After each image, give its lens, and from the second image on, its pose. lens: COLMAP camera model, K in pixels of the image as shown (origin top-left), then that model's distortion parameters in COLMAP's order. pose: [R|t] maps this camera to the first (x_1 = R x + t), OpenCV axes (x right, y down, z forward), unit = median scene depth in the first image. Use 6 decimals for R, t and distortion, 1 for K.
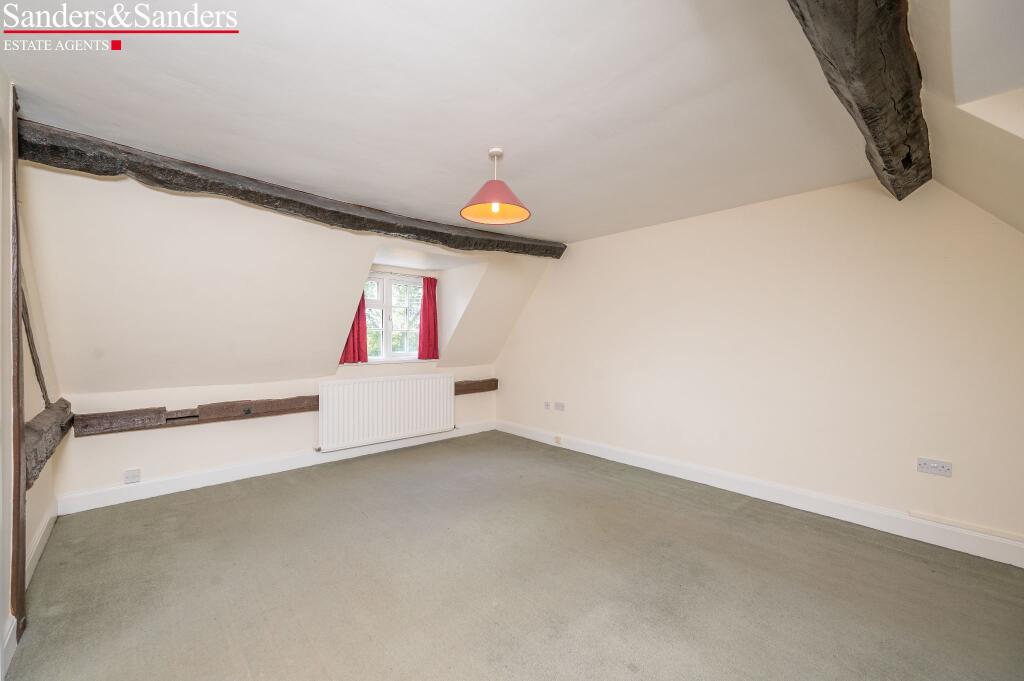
lens RADIAL K [[418.8, 0, 512.0], [0, 418.8, 340.5], [0, 0, 1]] dist [-0.001780, -0.000164]
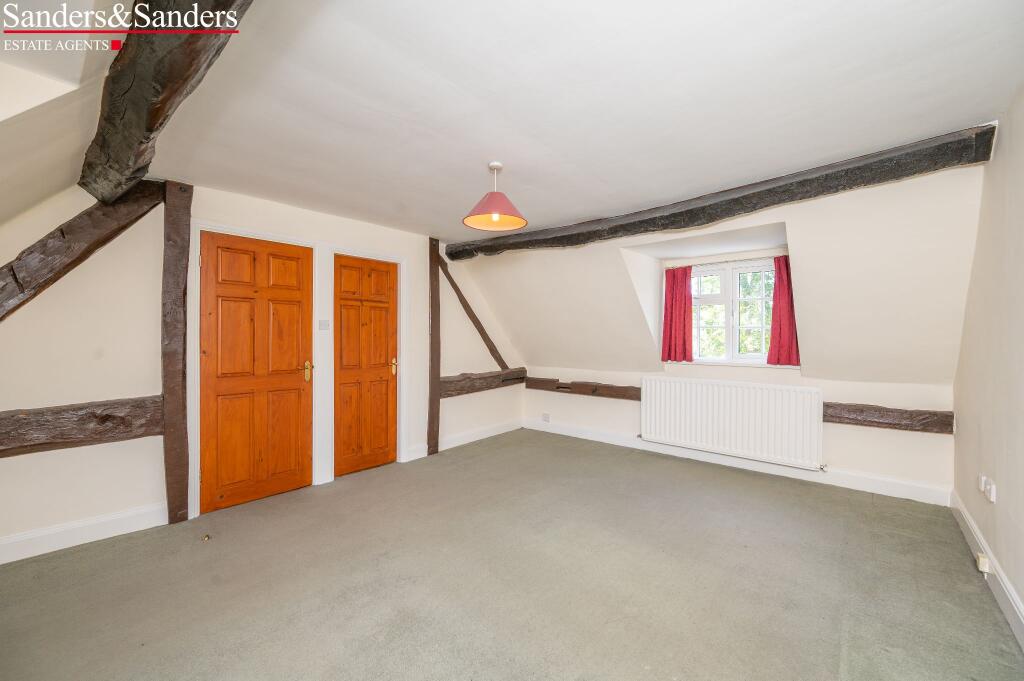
lens RADIAL K [[418.8, 0, 512.0], [0, 418.8, 340.5], [0, 0, 1]] dist [-0.001780, -0.000164]
pose [[0.098147, 0.012482, -0.995094, 0.578342], [-0.005104, 0.999915, 0.012039, -0.006014], [0.995159, 0.003898, 0.098202, 0.515969]]
